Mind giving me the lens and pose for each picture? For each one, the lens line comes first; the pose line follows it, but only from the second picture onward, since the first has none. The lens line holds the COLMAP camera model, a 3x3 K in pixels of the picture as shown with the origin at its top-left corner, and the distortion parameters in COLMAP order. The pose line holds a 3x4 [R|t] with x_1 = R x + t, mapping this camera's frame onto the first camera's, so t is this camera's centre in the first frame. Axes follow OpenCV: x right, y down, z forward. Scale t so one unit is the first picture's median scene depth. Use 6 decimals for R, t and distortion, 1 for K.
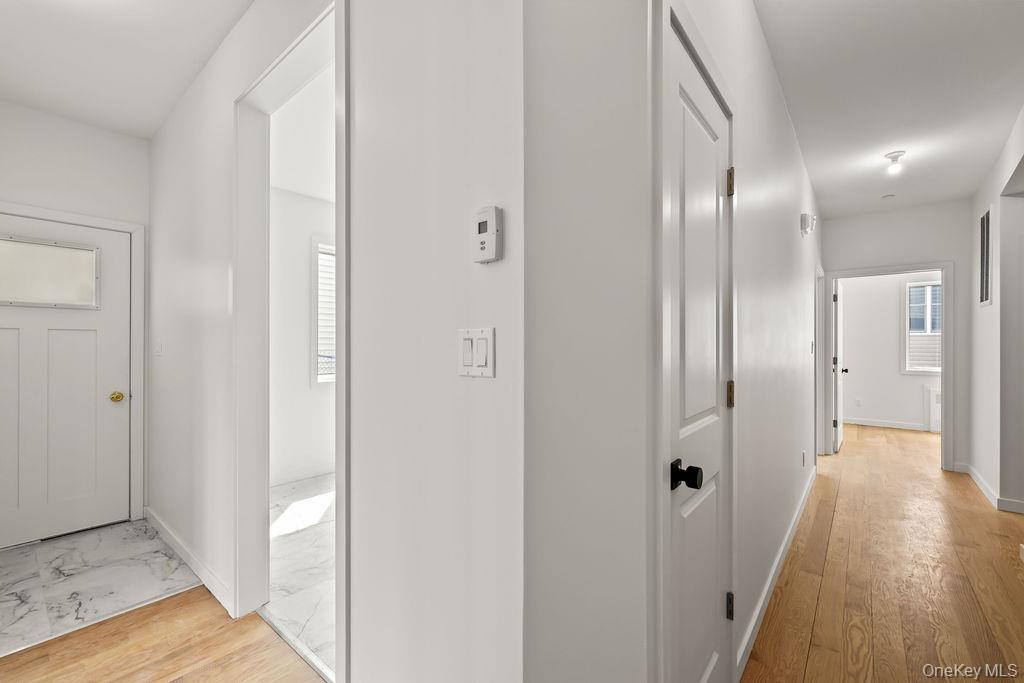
lens RADIAL K [[426.8, 0, 512.3], [0, 426.8, 345.9], [0, 0, 1]] dist [0.000882, -0.000127]
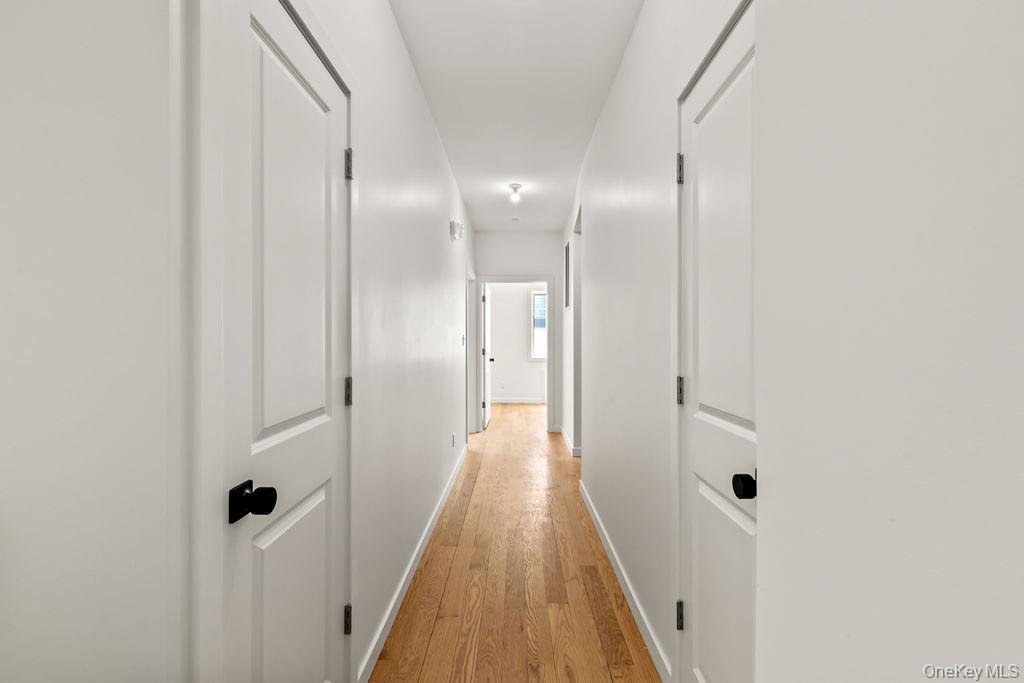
lens RADIAL K [[432.2, 0, 512.1], [0, 432.2, 338.1], [0, 0, 1]] dist [0.000597, 0.000367]
pose [[0.780658, 0.000113, 0.624959, 0.114114], [0.001678, 0.999996, -0.002277, -0.000113], [-0.624956, 0.002826, 0.780655, 0.023574]]
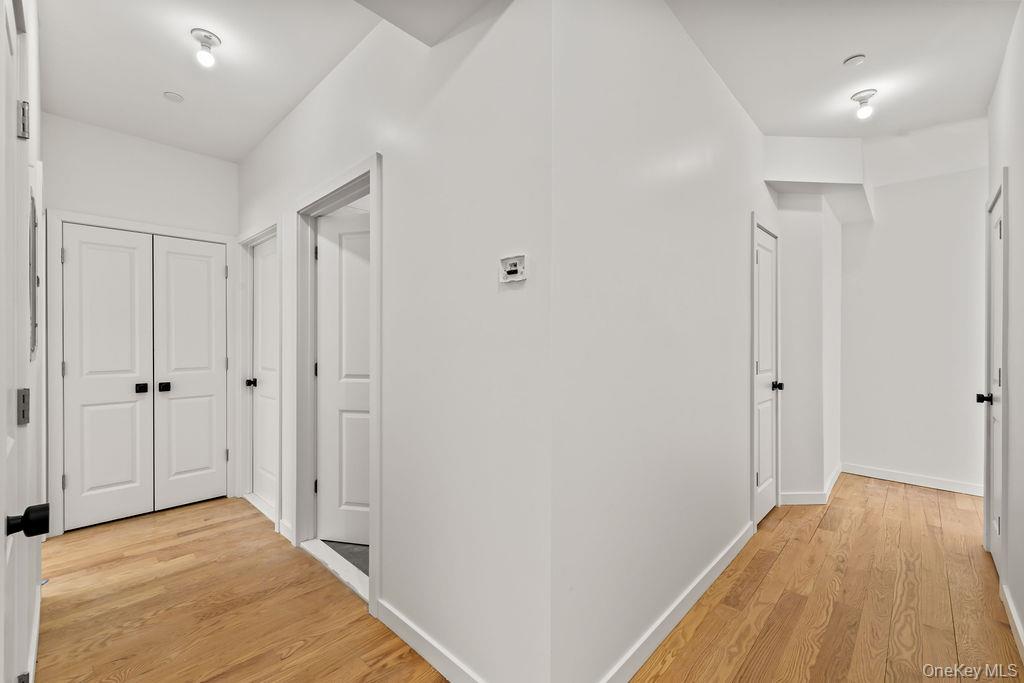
lens RADIAL K [[426.8, 0, 512.3], [0, 426.8, 345.9], [0, 0, 1]] dist [0.000882, -0.000127]
pose [[-0.997187, -0.001572, 0.074935, 1.128384], [-0.001132, 0.999982, 0.005914, 0.003262], [-0.074943, 0.005812, -0.997171, 1.408000]]
